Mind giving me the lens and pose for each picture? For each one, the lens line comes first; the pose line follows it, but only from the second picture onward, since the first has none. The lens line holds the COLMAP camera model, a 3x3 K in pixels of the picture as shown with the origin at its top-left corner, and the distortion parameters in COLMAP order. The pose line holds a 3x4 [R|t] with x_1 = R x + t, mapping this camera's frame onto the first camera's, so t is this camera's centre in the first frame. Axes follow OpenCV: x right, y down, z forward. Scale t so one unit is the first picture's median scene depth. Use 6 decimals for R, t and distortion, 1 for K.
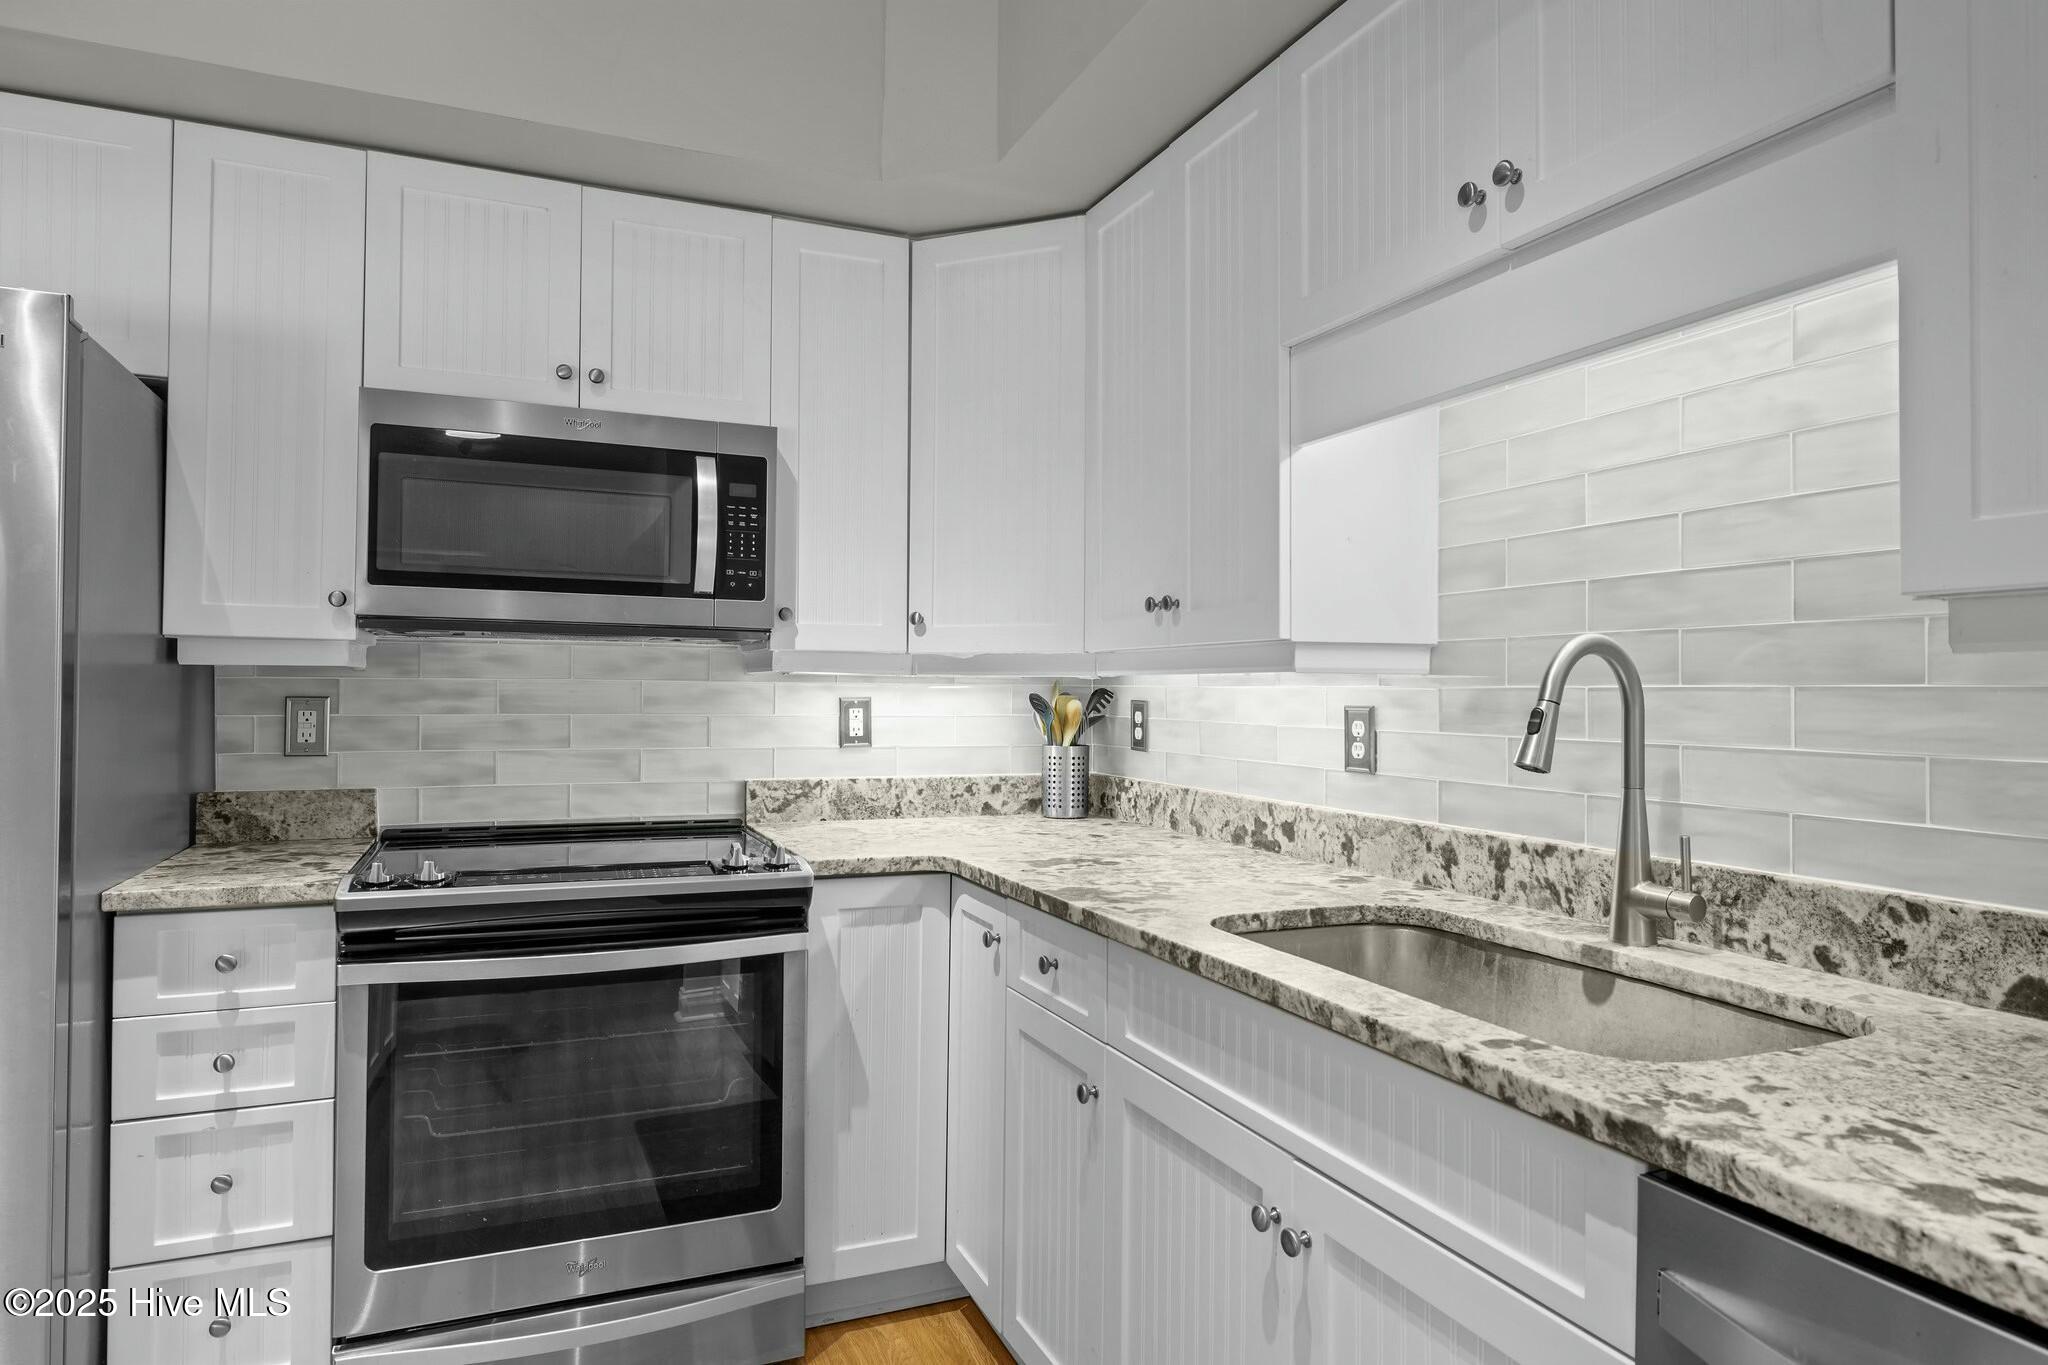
lens RADIAL K [[1213.5, 0, 1025.3], [0, 1213.5, 677.6], [0, 0, 1]] dist [-0.007155, 0.000340]
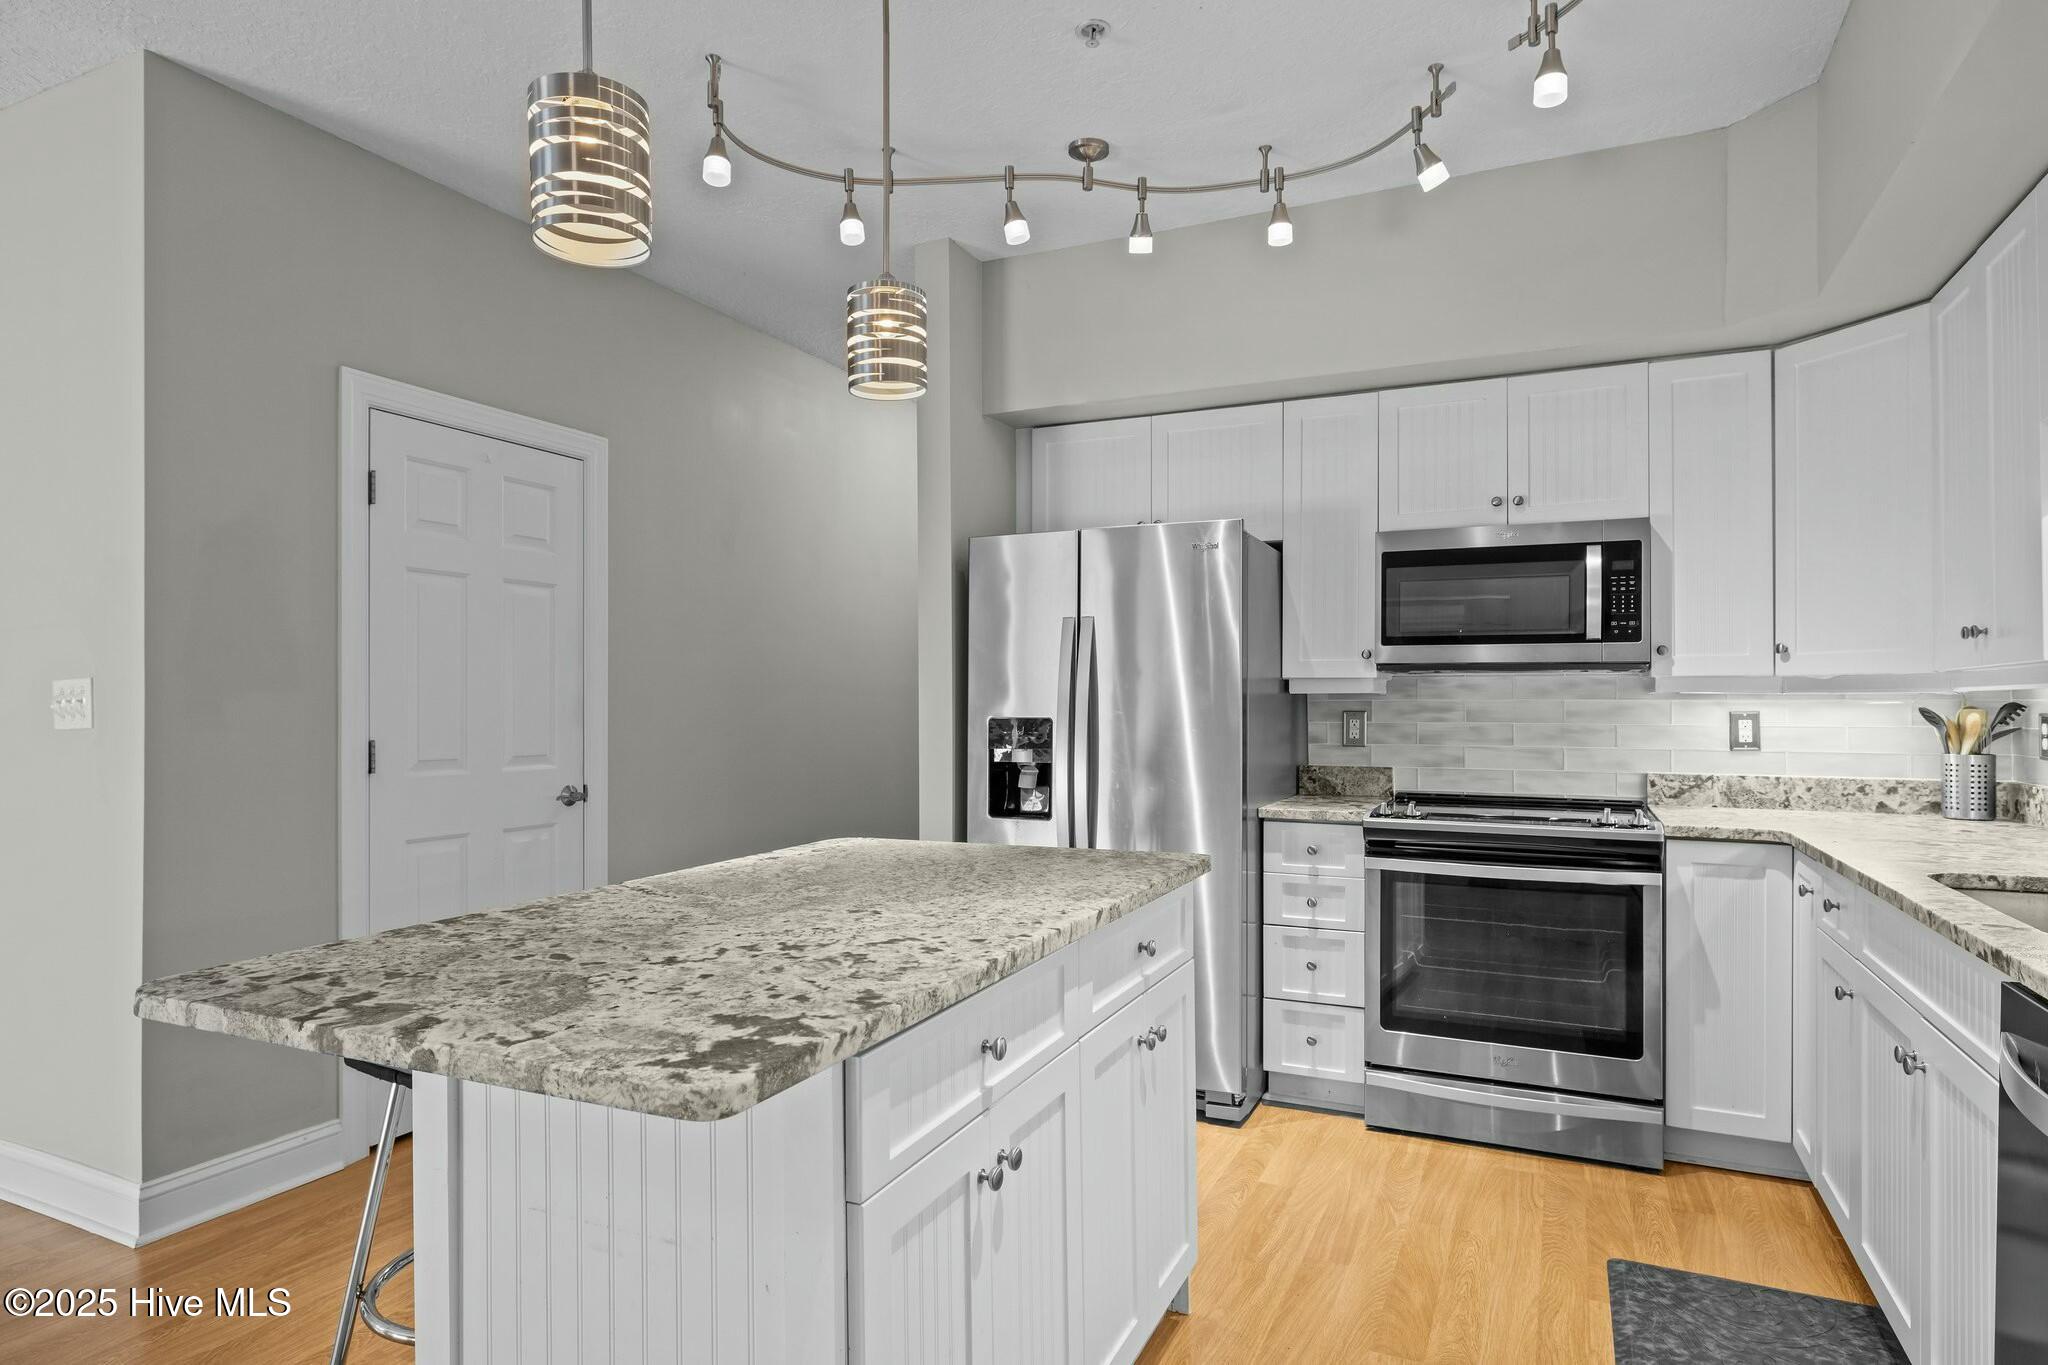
lens RADIAL K [[1150.8, 0, 1018.8], [0, 1150.8, 696.8], [0, 0, 1]] dist [-0.000825, -0.000970]
pose [[0.664509, -0.012287, -0.747179, 0.316314], [0.011697, 0.999913, -0.006040, -0.000321], [0.747188, -0.004726, 0.664595, -0.446574]]
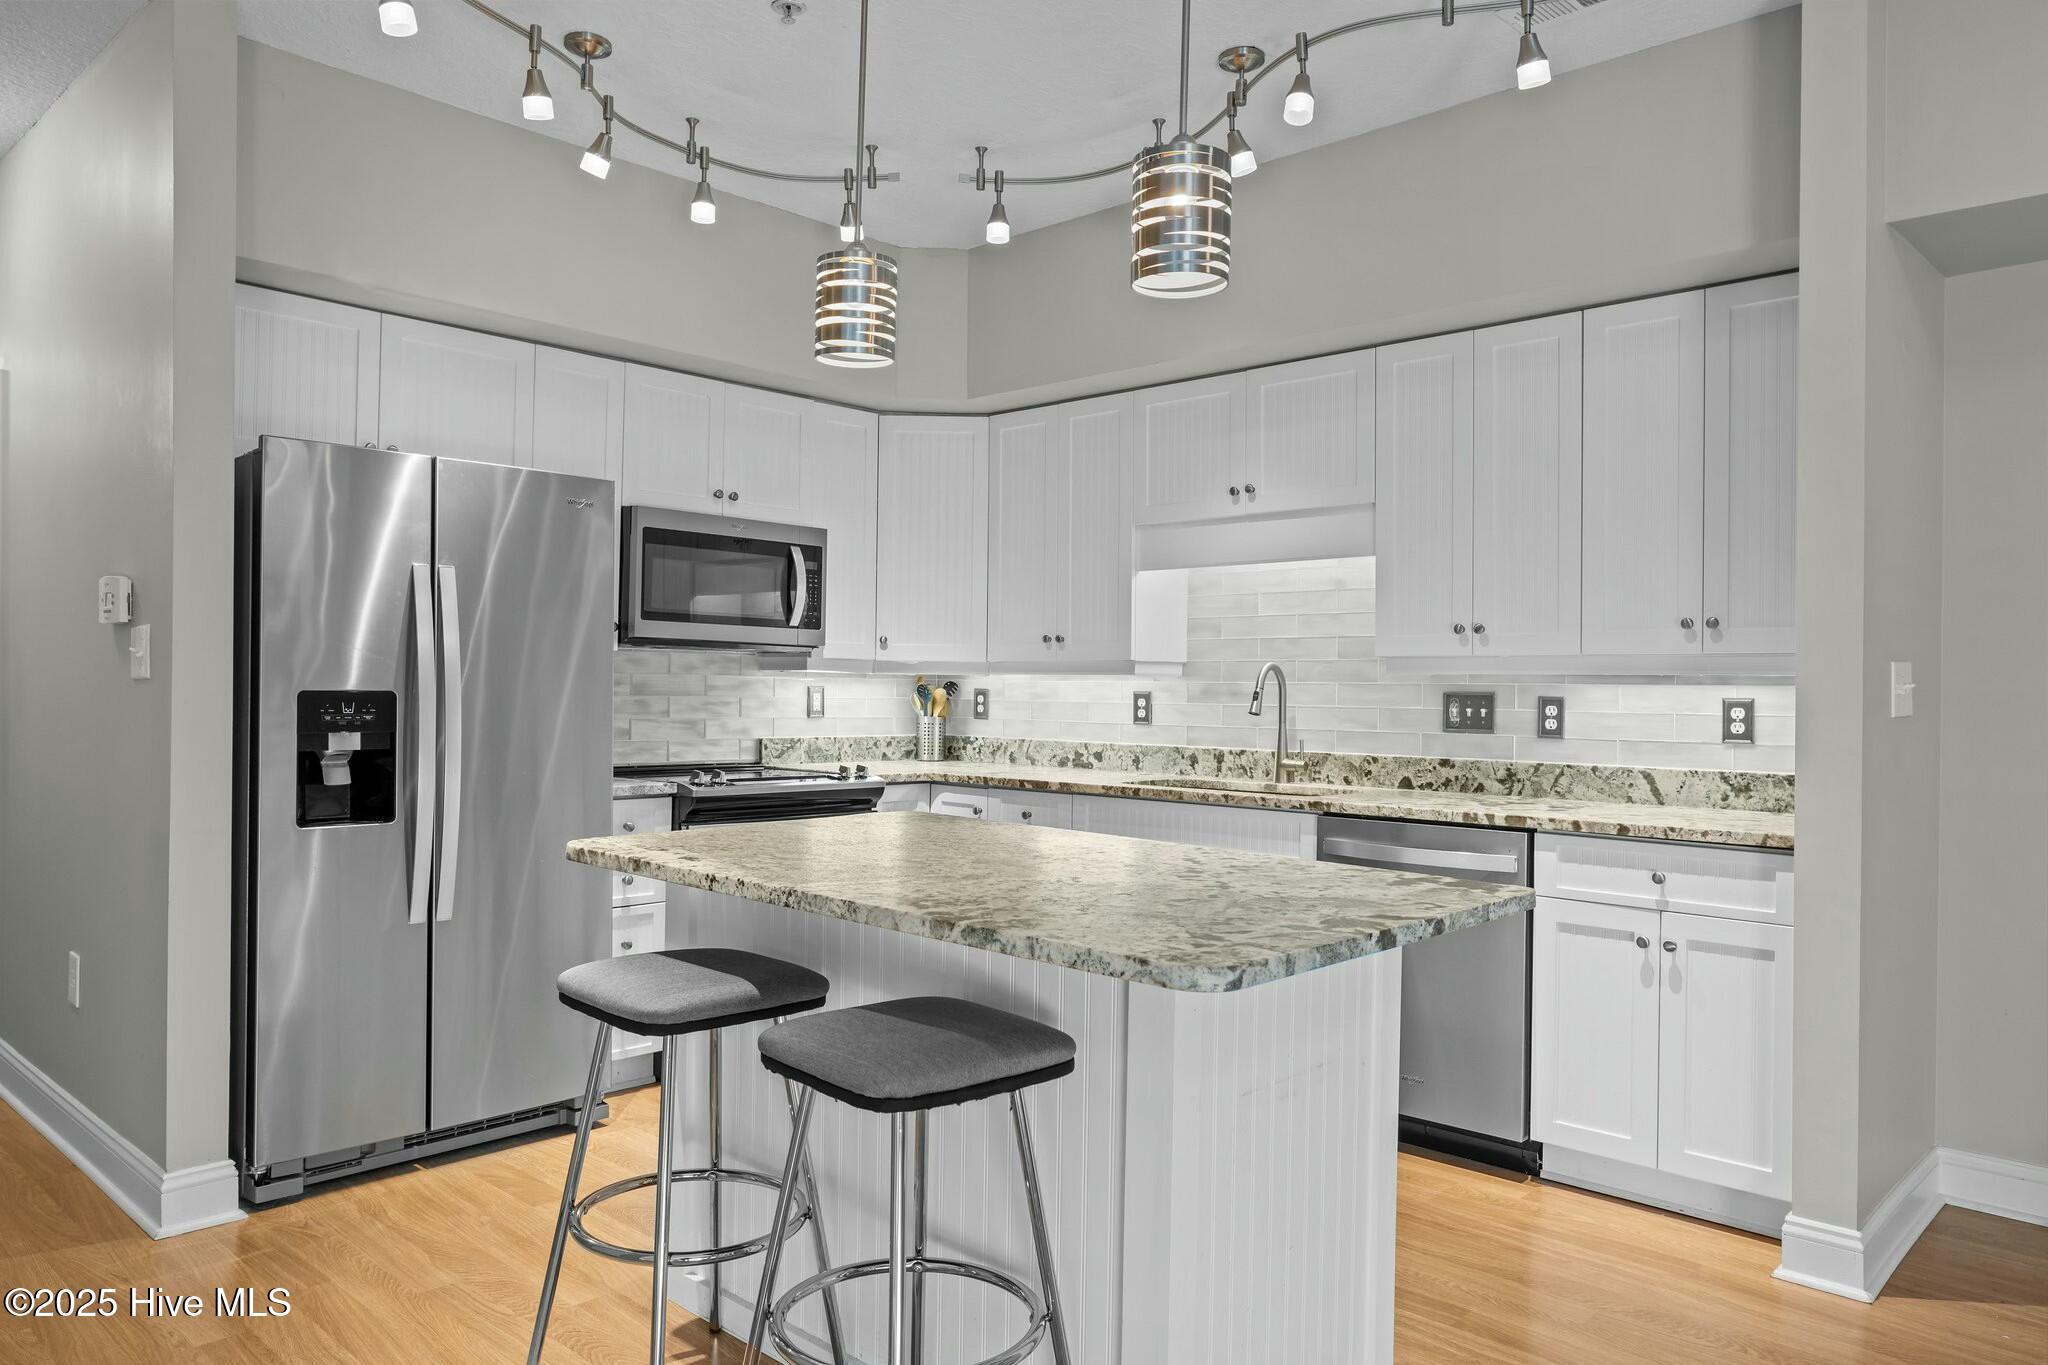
lens RADIAL K [[1385.0, 0, 1023.9], [0, 1385.0, 675.1], [0, 0, 1]] dist [-0.007462, -0.000416]
pose [[0.915254, 0.007971, 0.402798, -0.783254], [-0.010224, 0.999942, 0.003444, -0.009294], [-0.402747, -0.007270, 0.915282, -0.970807]]
